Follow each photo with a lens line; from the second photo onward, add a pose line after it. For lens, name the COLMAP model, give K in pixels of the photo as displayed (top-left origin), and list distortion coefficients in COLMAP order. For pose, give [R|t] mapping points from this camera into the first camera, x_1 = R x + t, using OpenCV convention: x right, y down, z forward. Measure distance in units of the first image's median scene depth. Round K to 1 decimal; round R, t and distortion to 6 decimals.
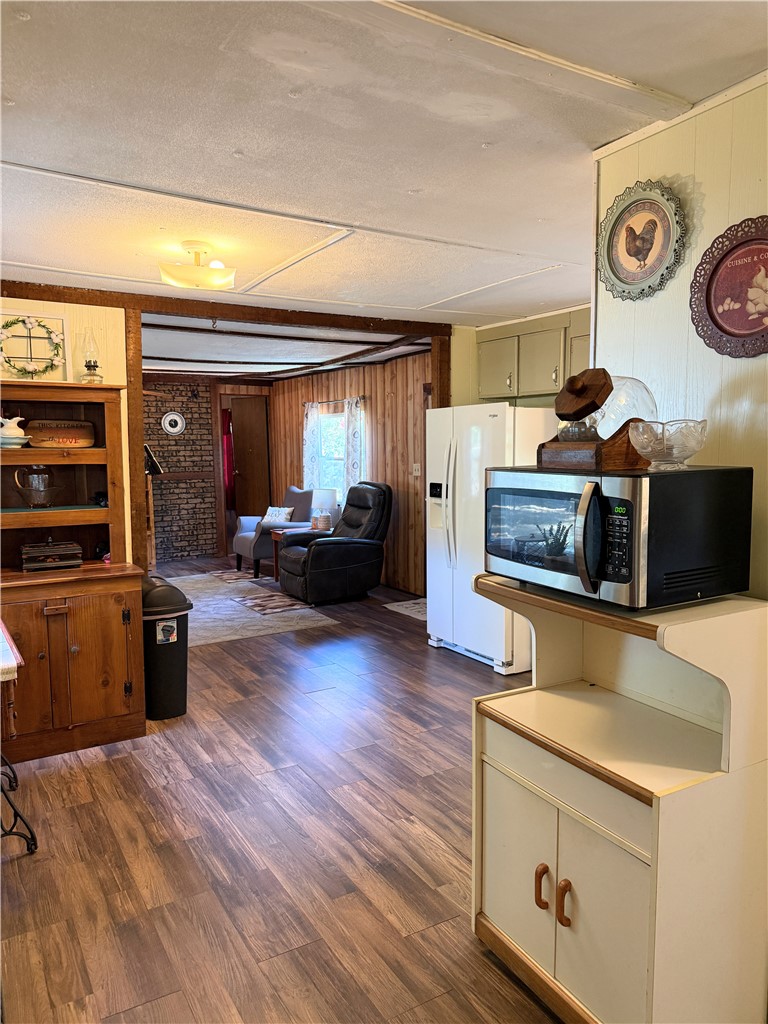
lens RADIAL K [[727.0, 0, 390.6], [0, 727.0, 520.2], [0, 0, 1]] dist [0.019635, -0.022142]
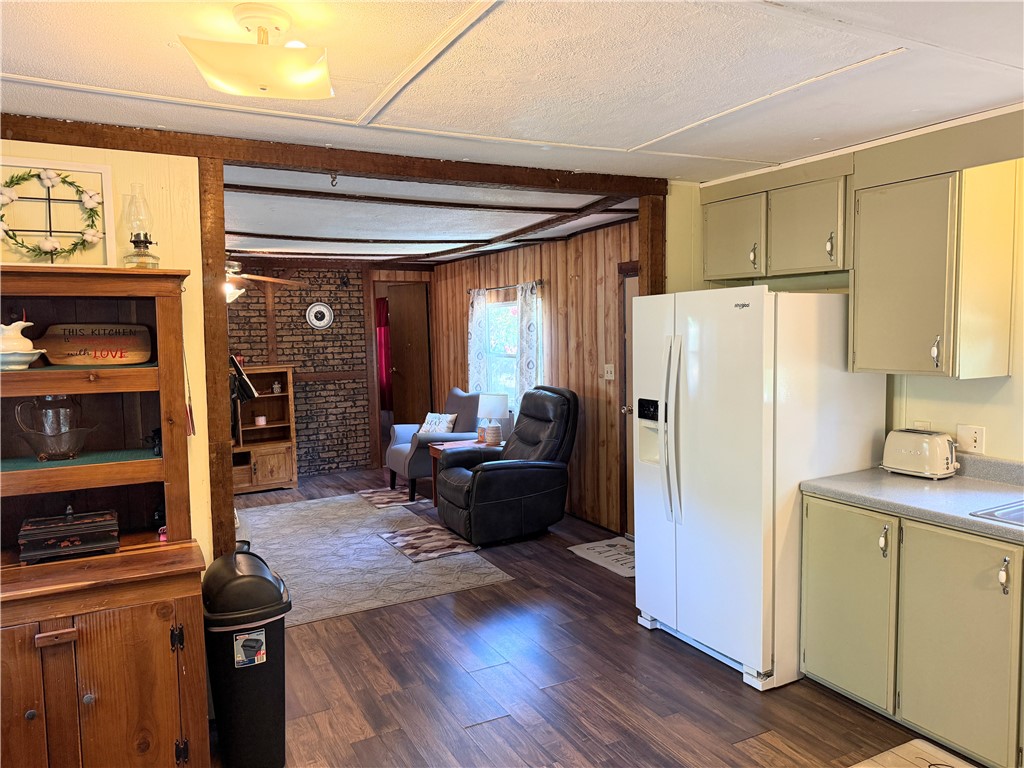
lens RADIAL K [[727.0, 0, 504.9], [0, 727.0, 388.9], [0, 0, 1]] dist [0.019635, -0.022142]
pose [[0.997146, -0.005376, -0.075310, -0.024889], [0.003760, 0.999760, -0.021578, -0.048100], [0.075408, 0.021233, 0.996927, 0.283379]]
